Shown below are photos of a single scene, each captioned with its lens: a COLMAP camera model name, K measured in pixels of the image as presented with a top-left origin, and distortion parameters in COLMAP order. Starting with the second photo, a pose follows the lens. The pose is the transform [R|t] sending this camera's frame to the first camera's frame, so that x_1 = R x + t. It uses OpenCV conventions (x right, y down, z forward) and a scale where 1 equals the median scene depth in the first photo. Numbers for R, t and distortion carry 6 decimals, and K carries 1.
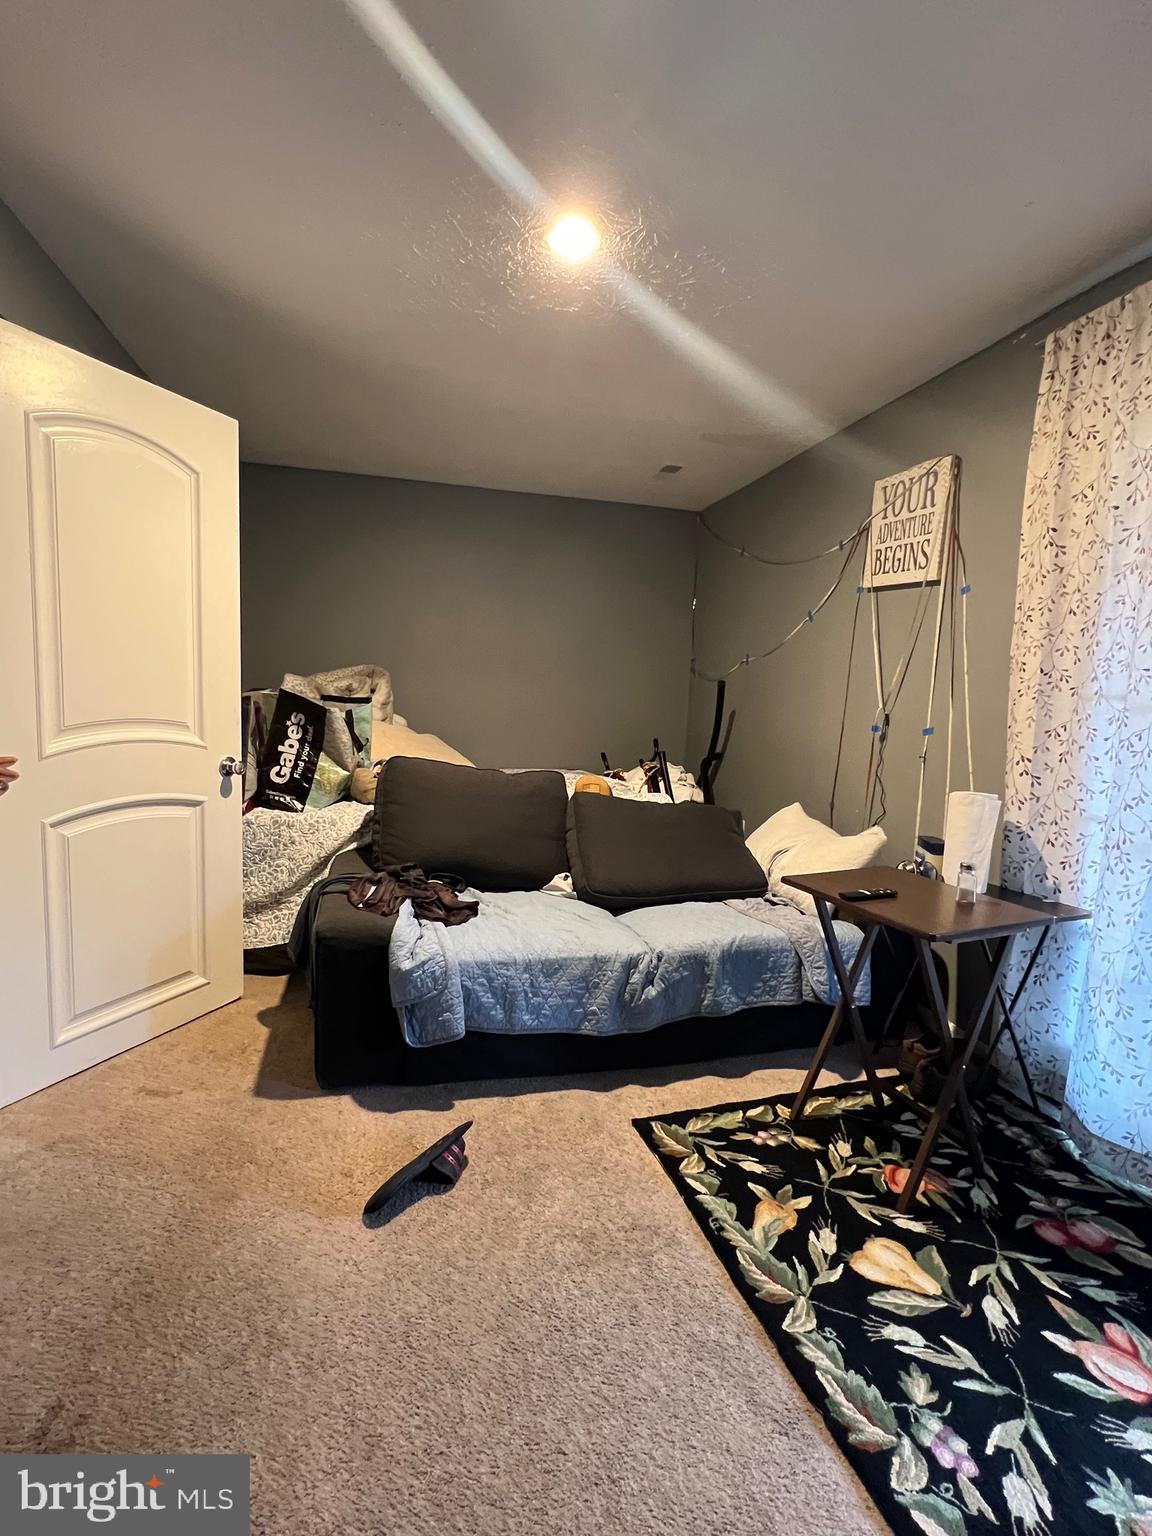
lens RADIAL K [[706.1, 0, 569.7], [0, 706.1, 768.4], [0, 0, 1]] dist [0.000136, 0.000328]
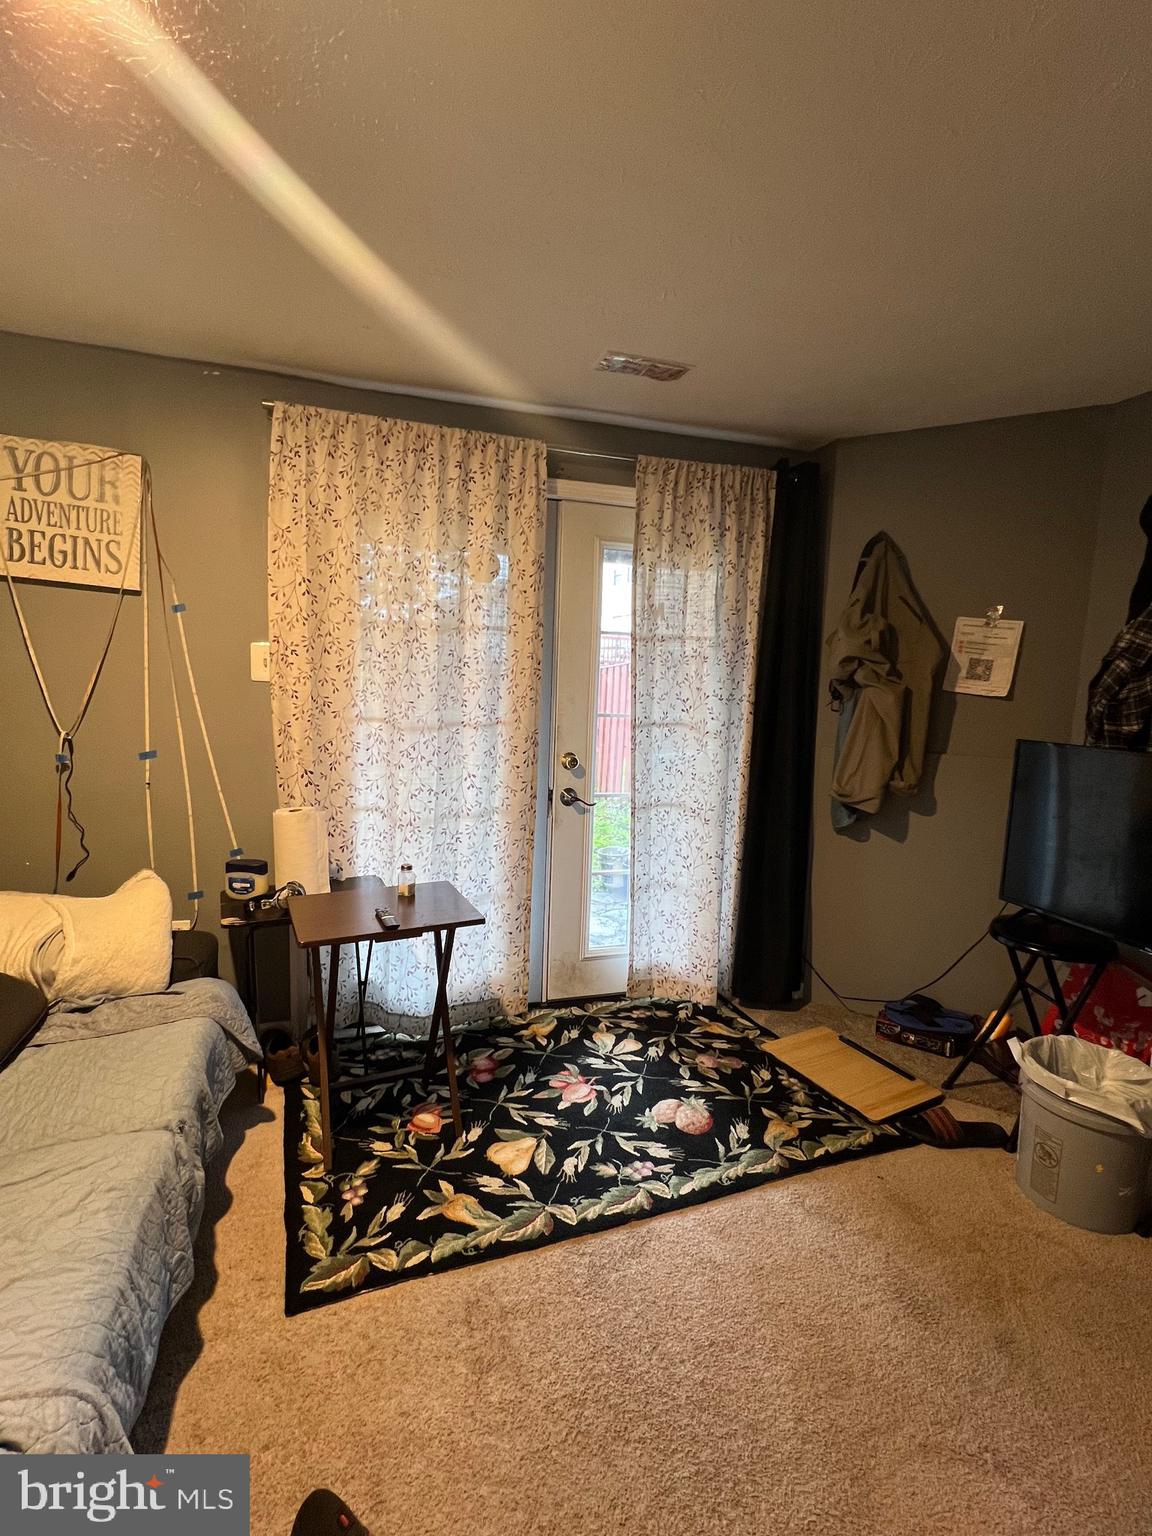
lens RADIAL K [[706.1, 0, 569.7], [0, 706.1, 768.4], [0, 0, 1]] dist [0.000136, 0.000328]
pose [[-0.068883, -0.153644, 0.985722, -0.690469], [0.076202, 0.984372, 0.158759, -0.216469], [-0.994710, 0.086050, -0.056099, 0.781444]]
